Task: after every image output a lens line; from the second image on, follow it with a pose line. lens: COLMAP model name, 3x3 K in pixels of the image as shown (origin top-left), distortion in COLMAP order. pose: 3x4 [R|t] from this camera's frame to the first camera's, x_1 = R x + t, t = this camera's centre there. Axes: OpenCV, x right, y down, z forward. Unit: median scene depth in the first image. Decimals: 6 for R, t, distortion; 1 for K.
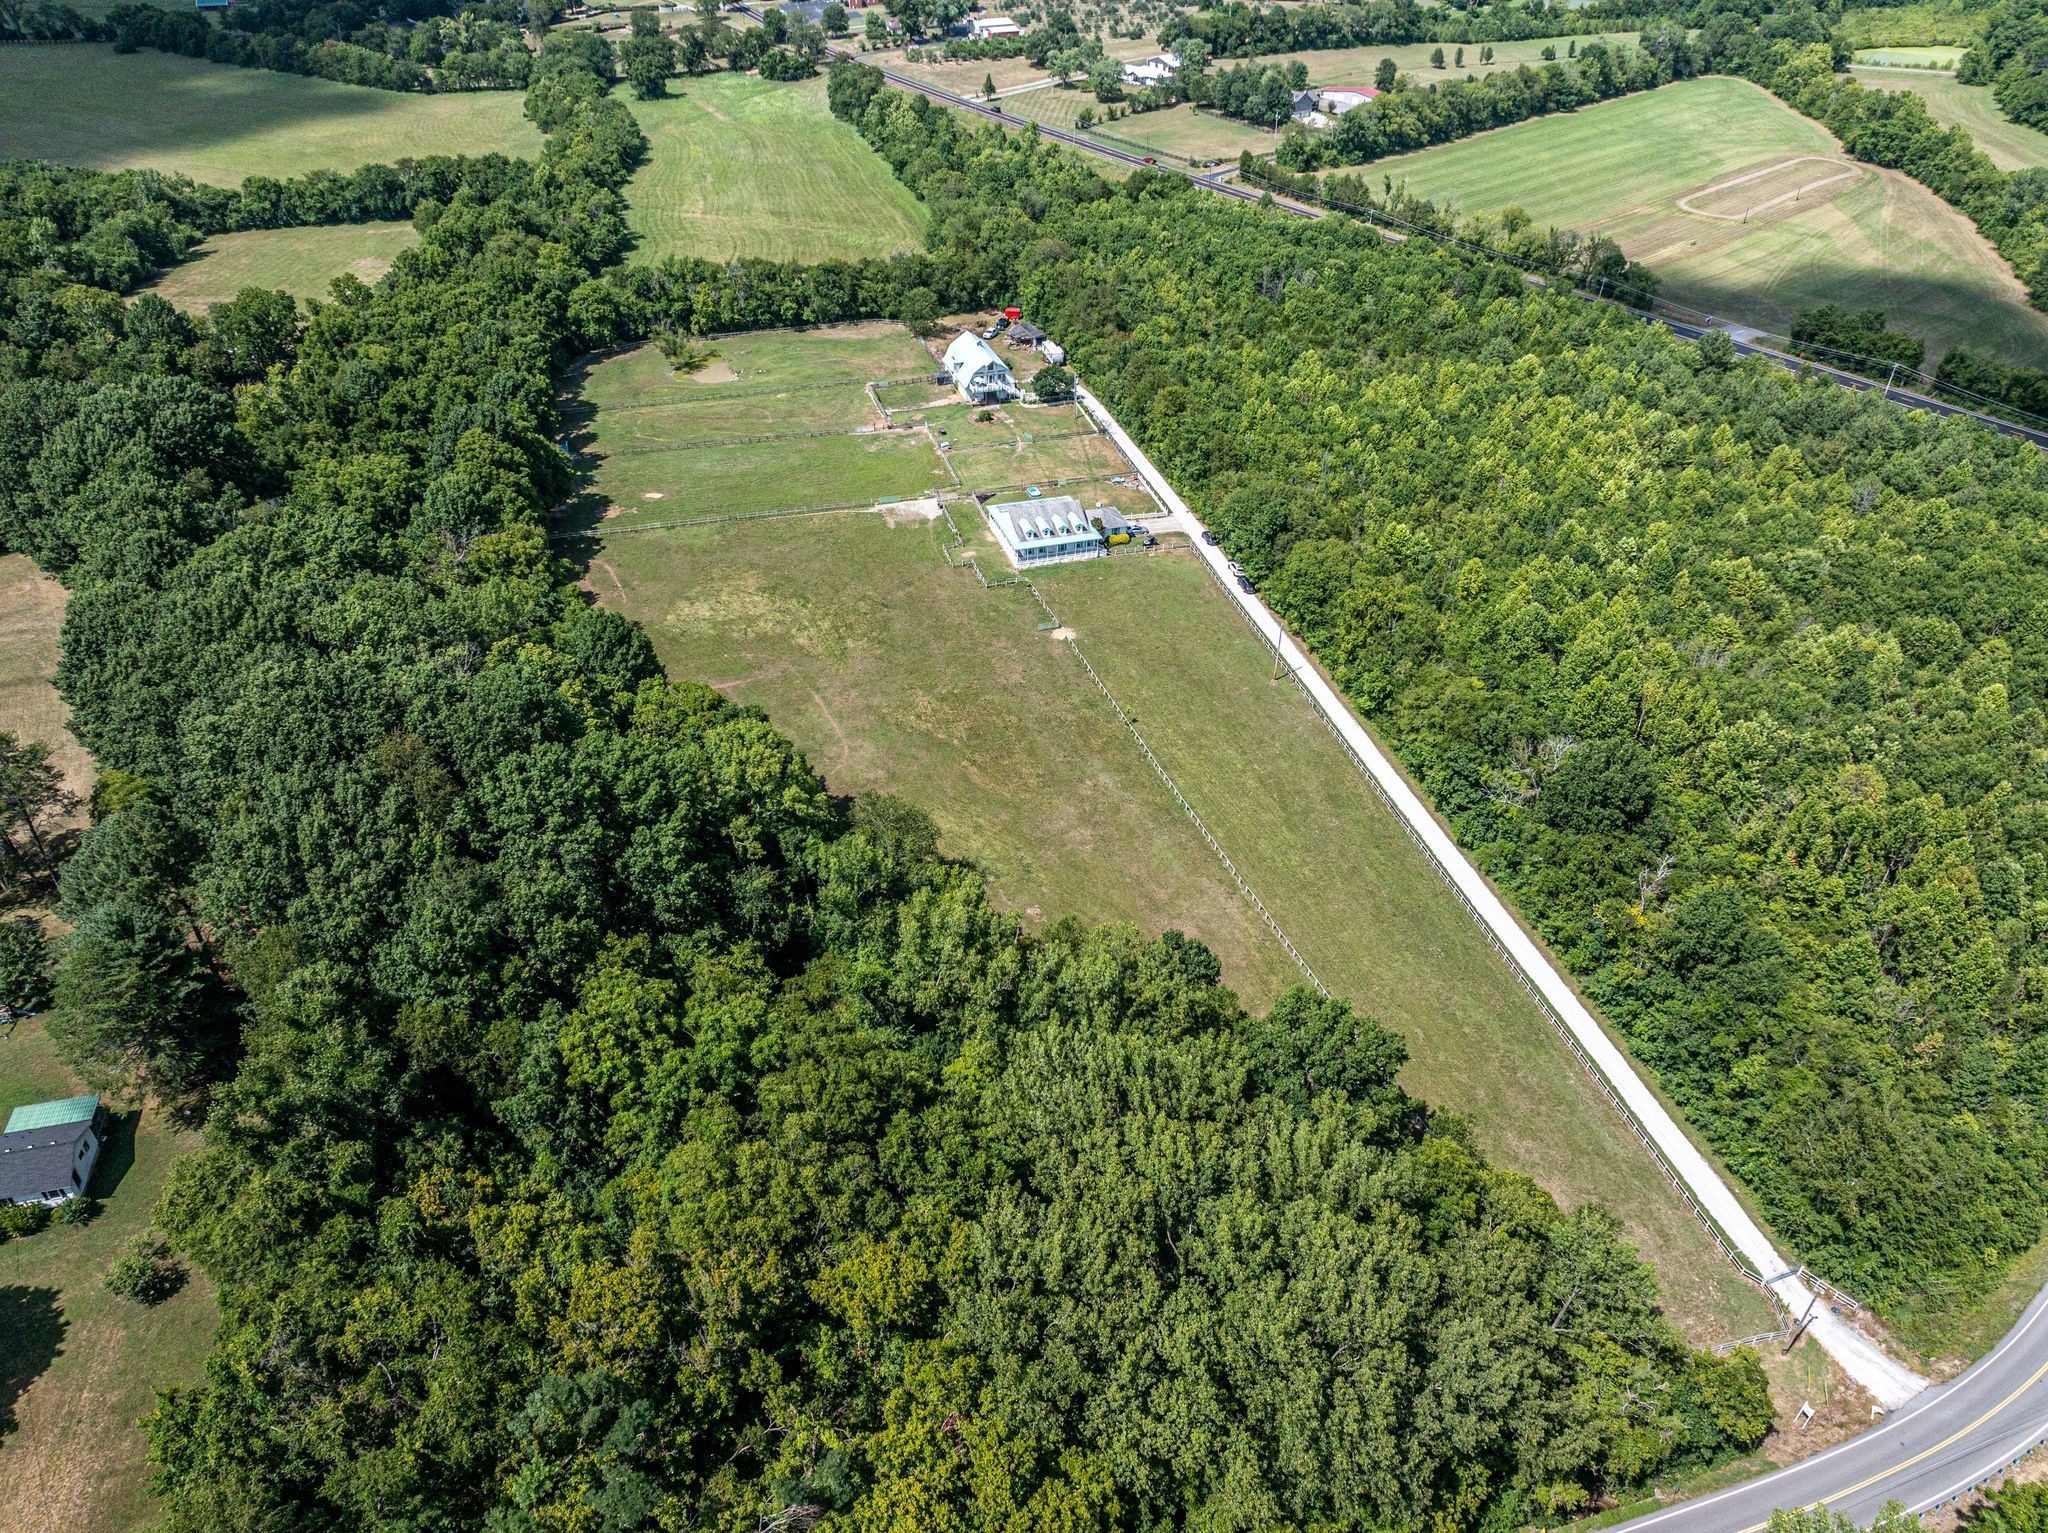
lens RADIAL K [[1441.2, 0, 1022.3], [0, 1441.2, 749.2], [0, 0, 1]] dist [-0.038451, 0.004931]
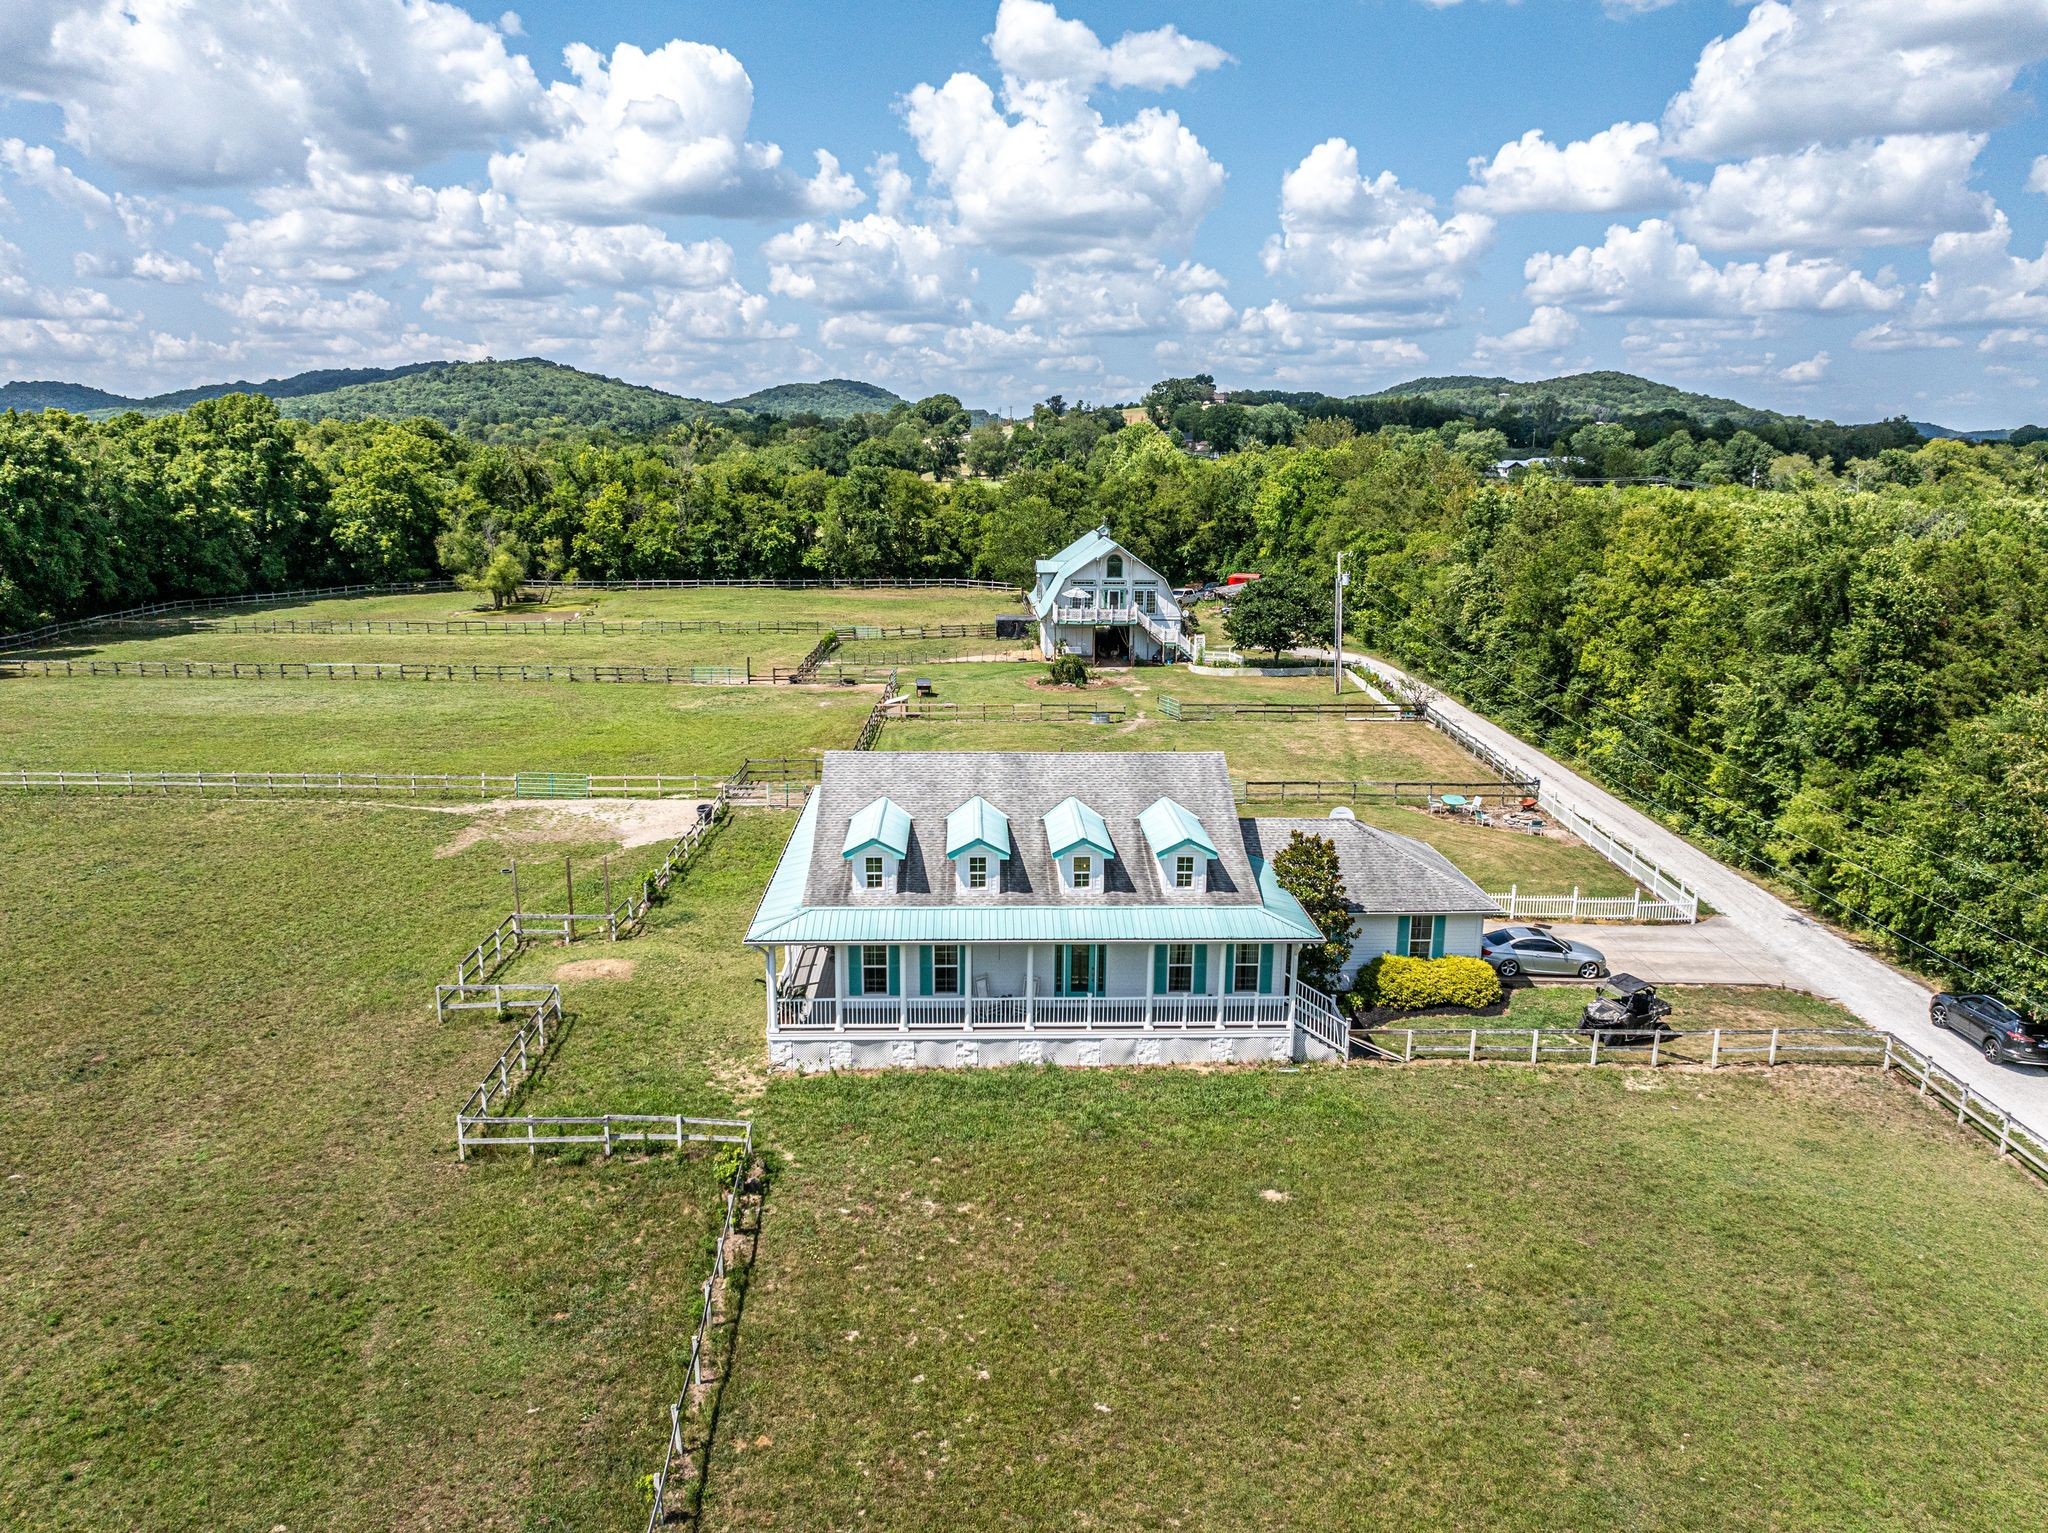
lens RADIAL K [[1441.2, 0, 1020.9], [0, 1441.2, 766.2], [0, 0, 1]] dist [-0.038451, 0.004931]
pose [[0.966270, 0.058426, -0.250818, 0.058389], [-0.149125, 0.920970, -0.359967, -0.095449], [0.209964, 0.385228, 0.898618, 0.789535]]
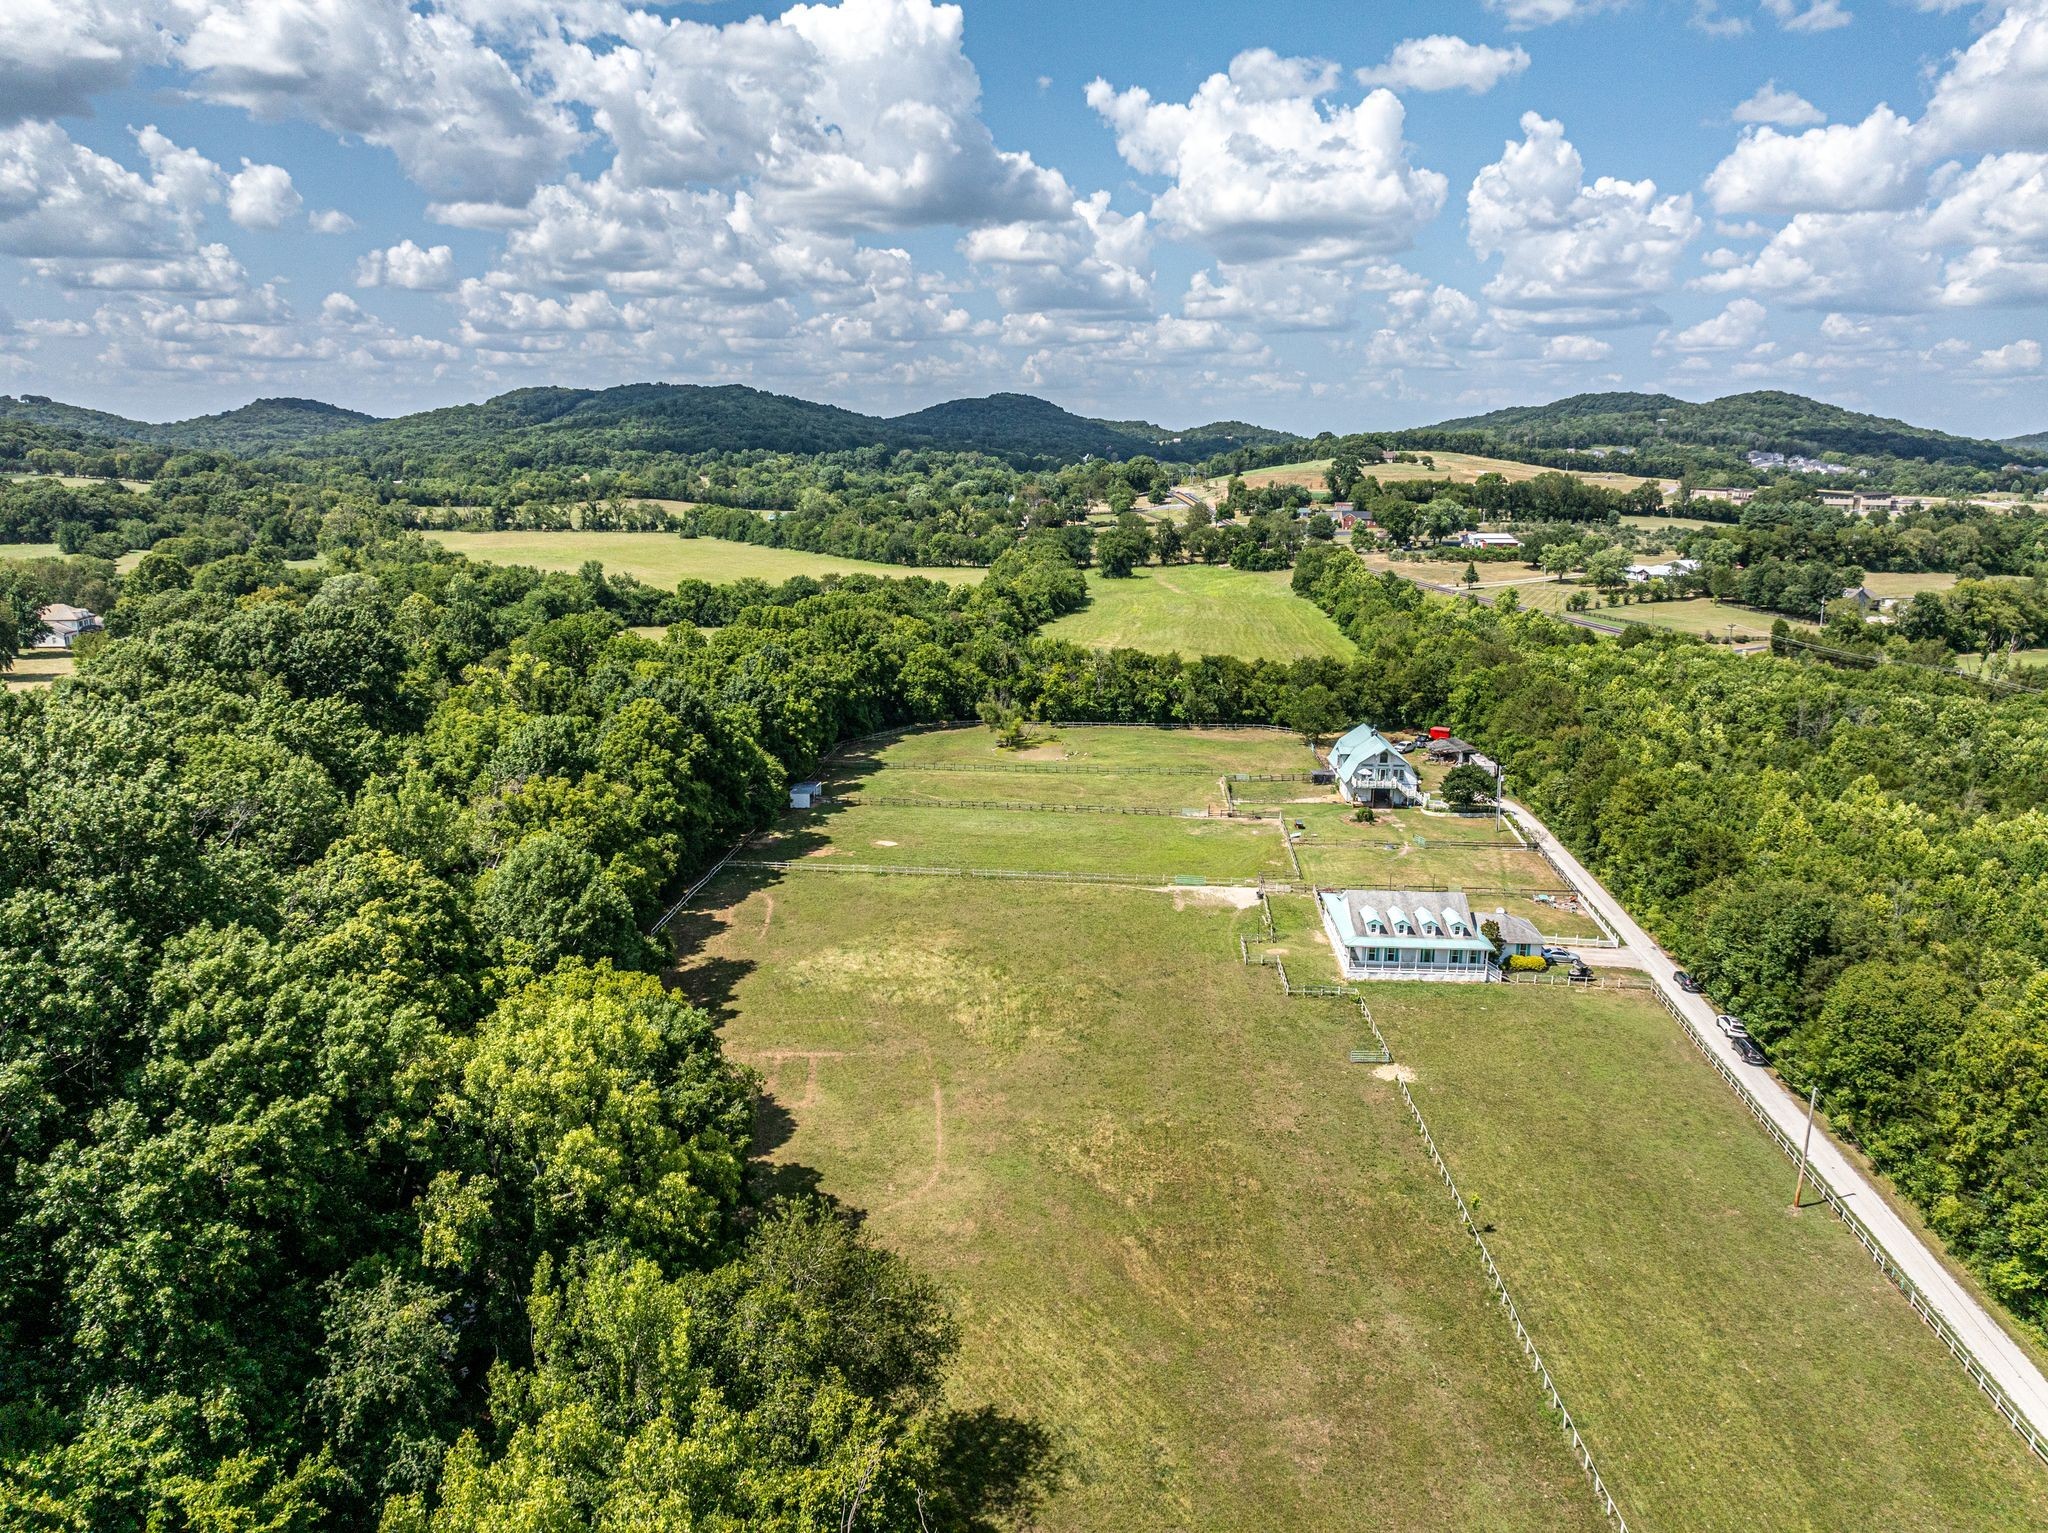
lens RADIAL K [[1441.2, 0, 1025.8], [0, 1441.2, 746.1], [0, 0, 1]] dist [-0.038451, 0.004931]
pose [[0.936585, 0.075381, -0.342237, 0.066633], [-0.202253, 0.913801, -0.352224, 0.027497], [0.286186, 0.399106, 0.871098, 0.354021]]
